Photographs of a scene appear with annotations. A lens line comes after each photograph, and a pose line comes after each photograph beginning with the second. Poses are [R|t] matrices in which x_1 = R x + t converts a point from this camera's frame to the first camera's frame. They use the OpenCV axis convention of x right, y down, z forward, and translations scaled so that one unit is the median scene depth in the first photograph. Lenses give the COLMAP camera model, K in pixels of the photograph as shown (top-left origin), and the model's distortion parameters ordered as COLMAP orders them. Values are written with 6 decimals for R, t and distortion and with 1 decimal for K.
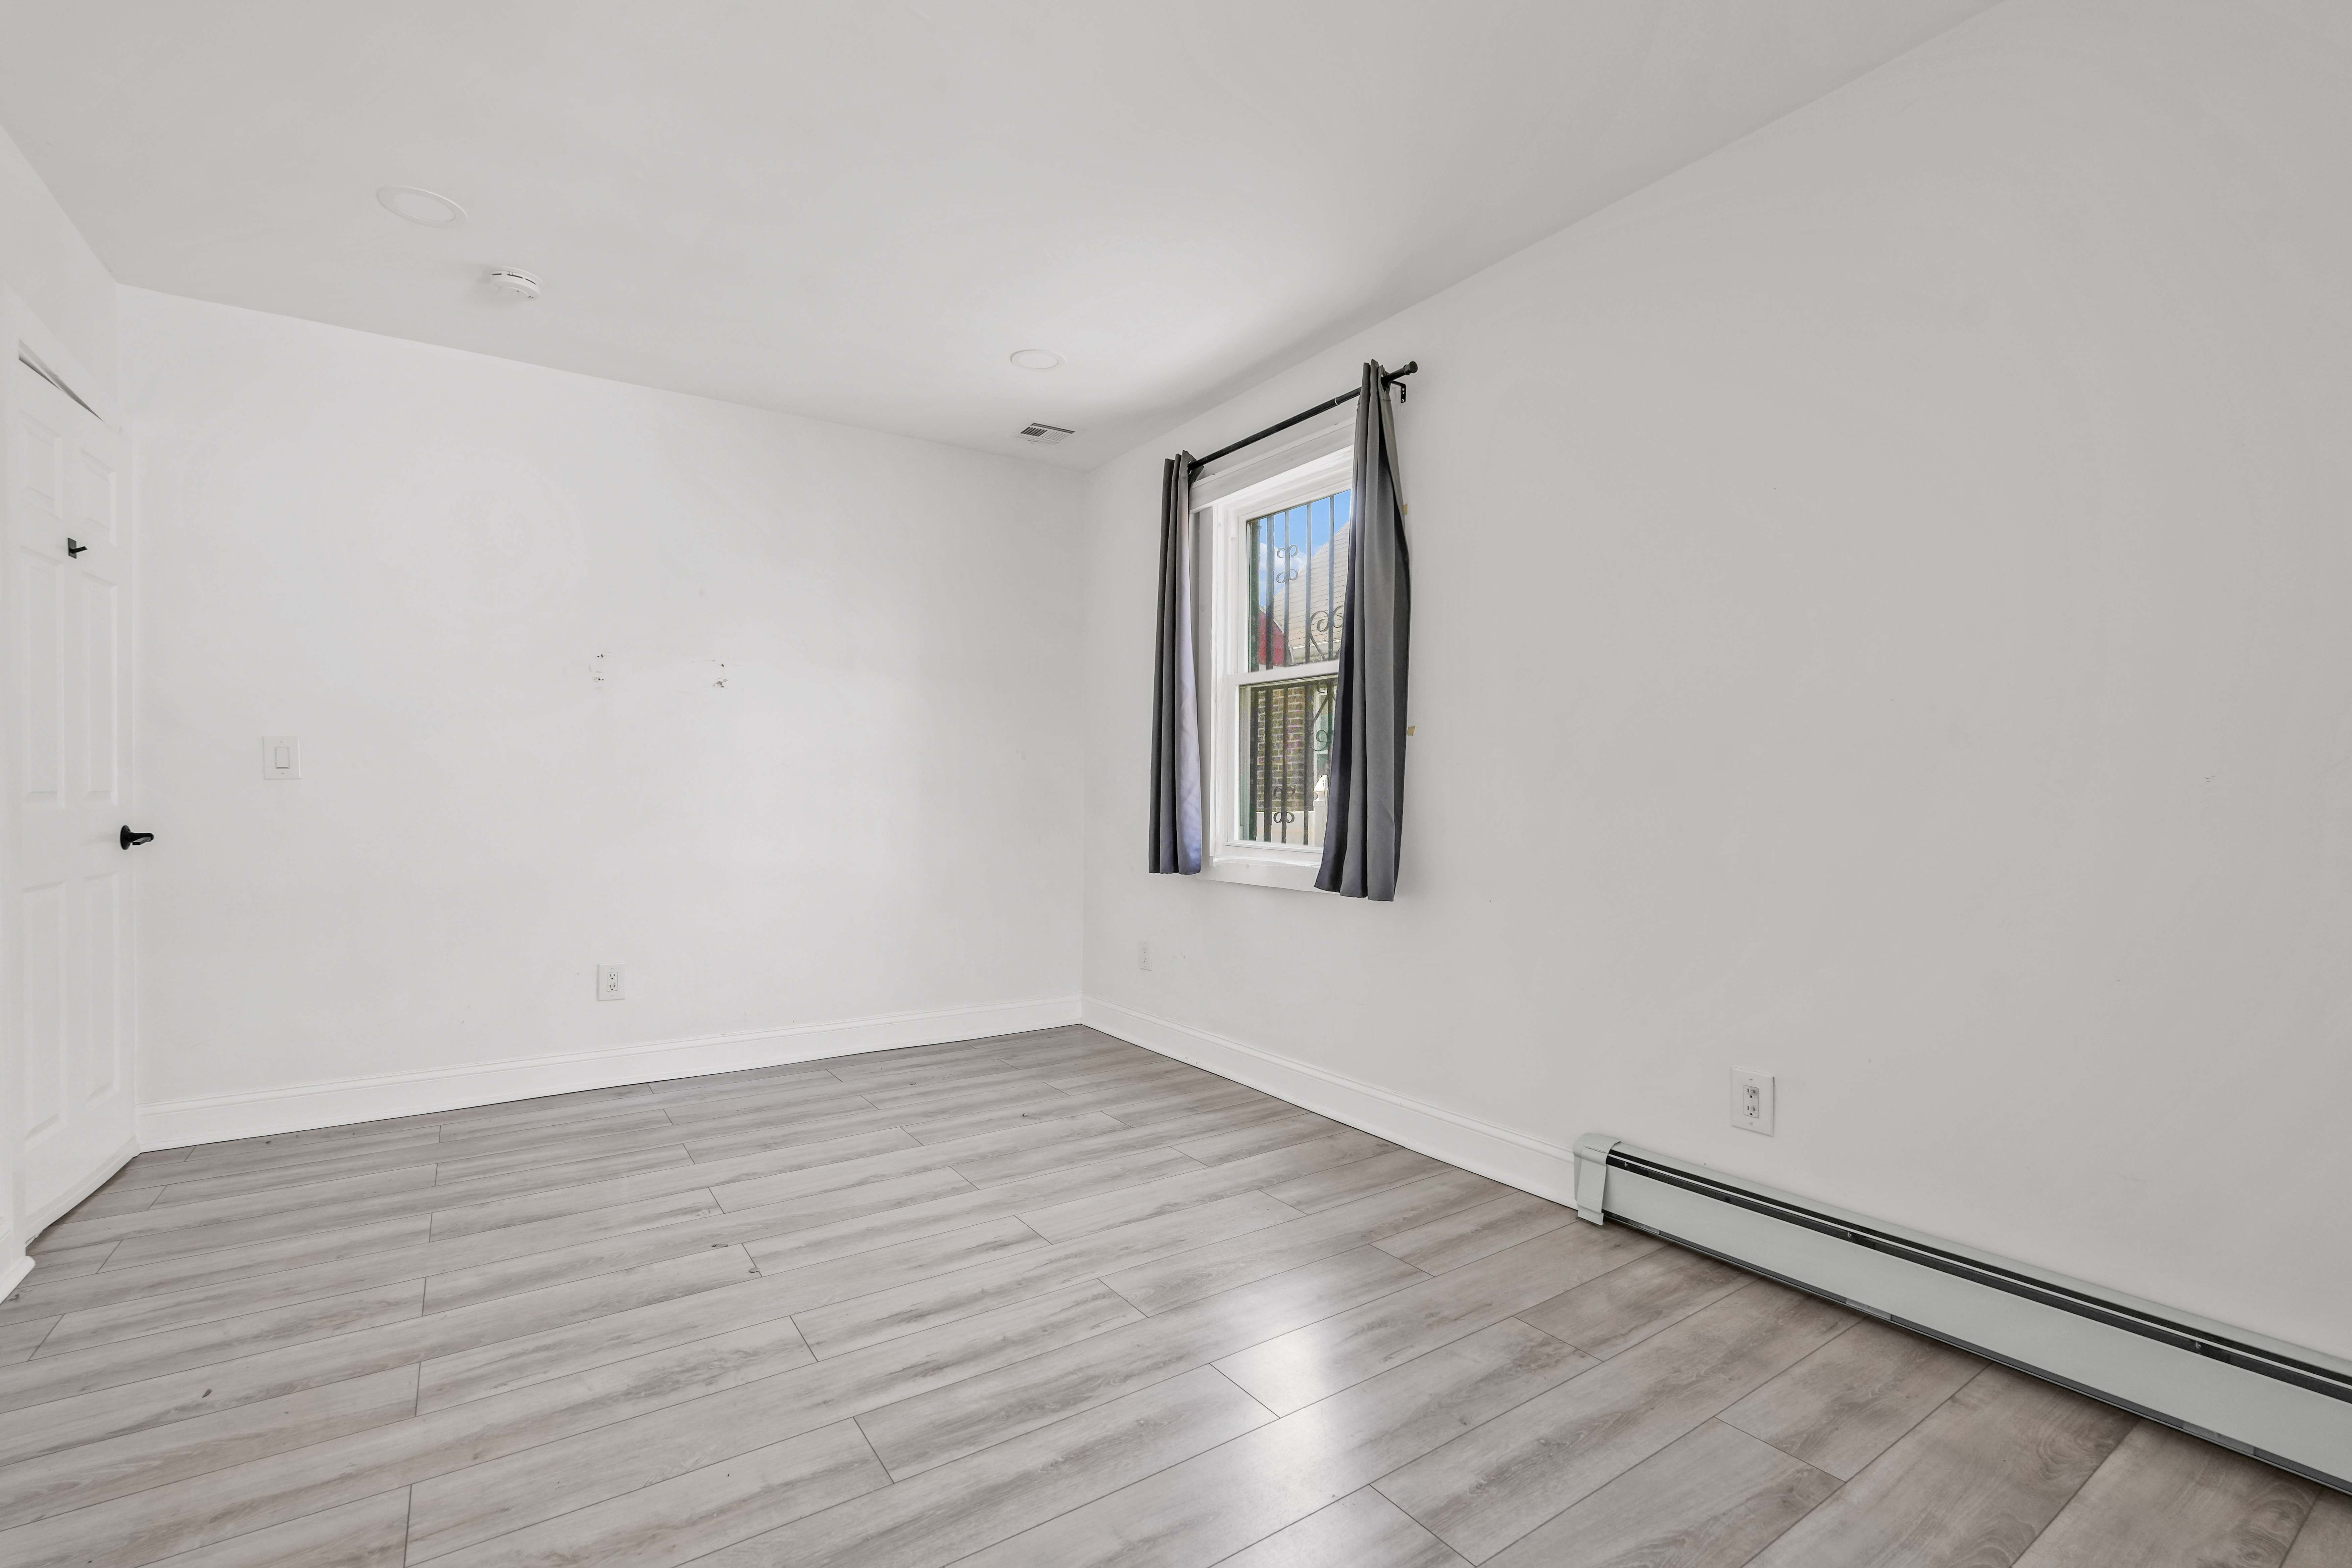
lens RADIAL K [[1040.9, 0, 1169.1], [0, 1040.9, 792.6], [0, 0, 1]] dist [-0.007052, 0.000740]
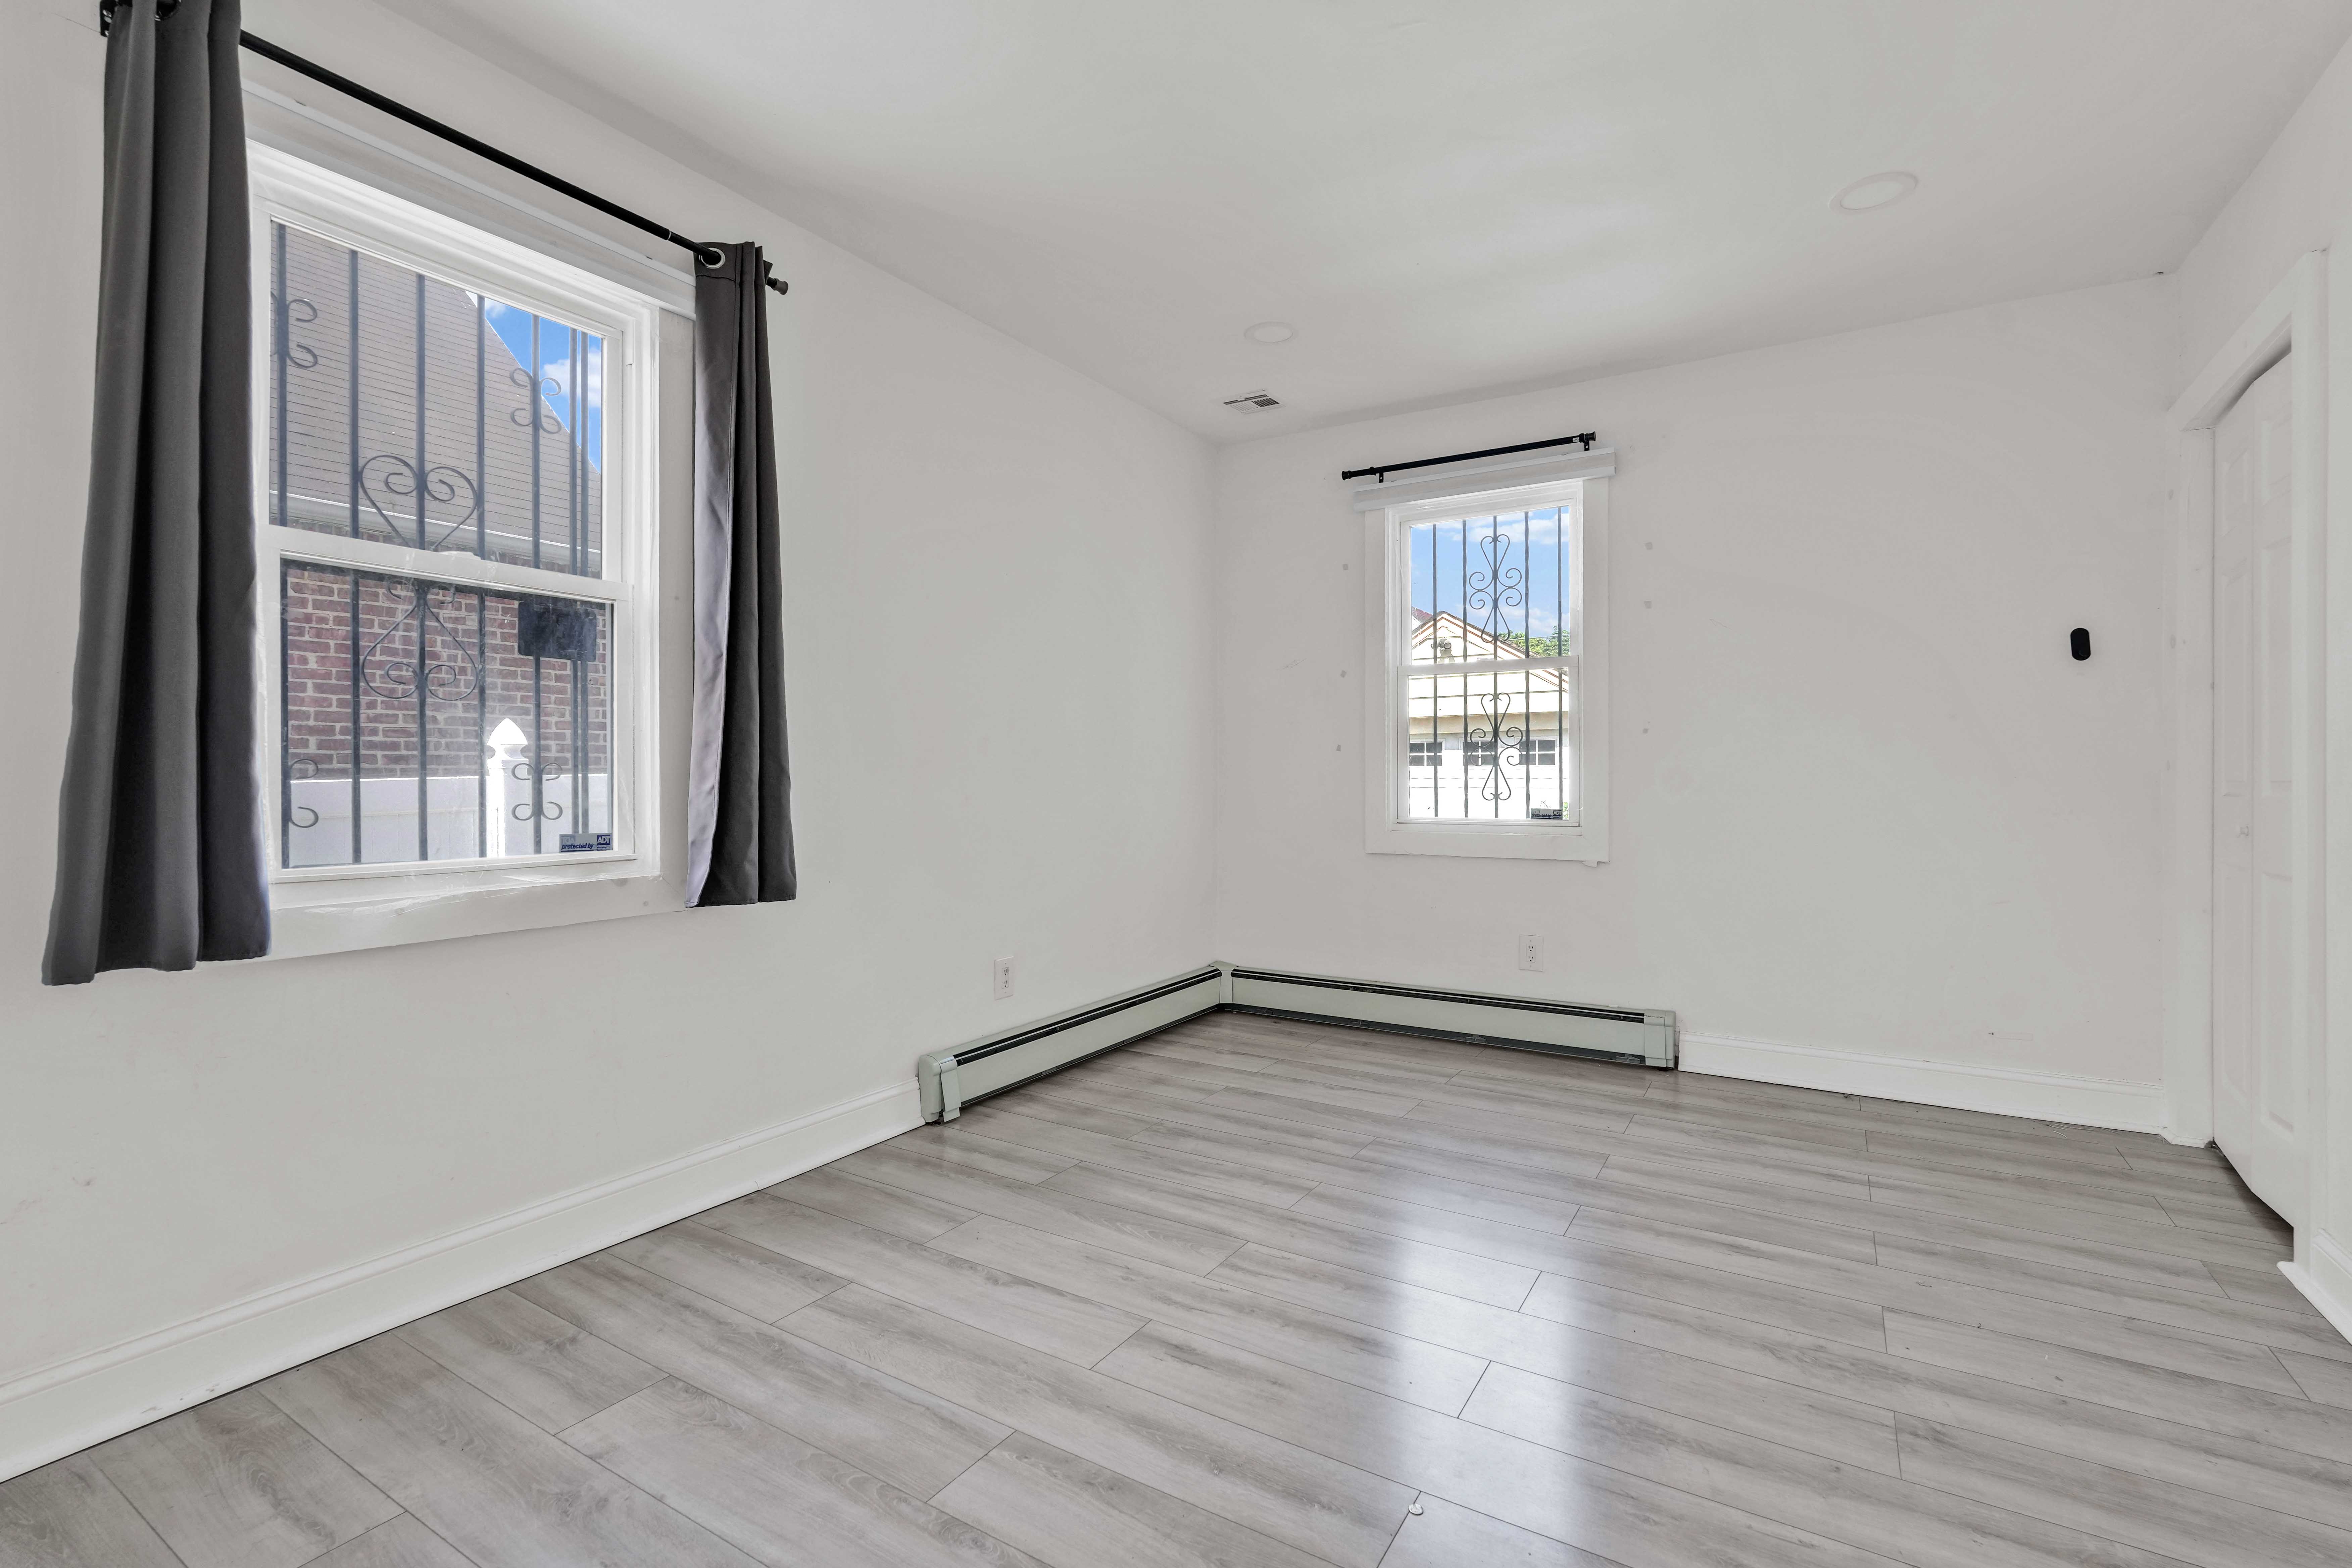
lens RADIAL K [[1040.9, 0, 1169.1], [0, 1040.9, 792.6], [0, 0, 1]] dist [-0.007052, 0.000740]
pose [[-0.399473, -0.019071, 0.916546, -0.841725], [-0.003004, 0.999805, 0.019494, -0.003038], [-0.916740, 0.005034, -0.399453, 1.272065]]
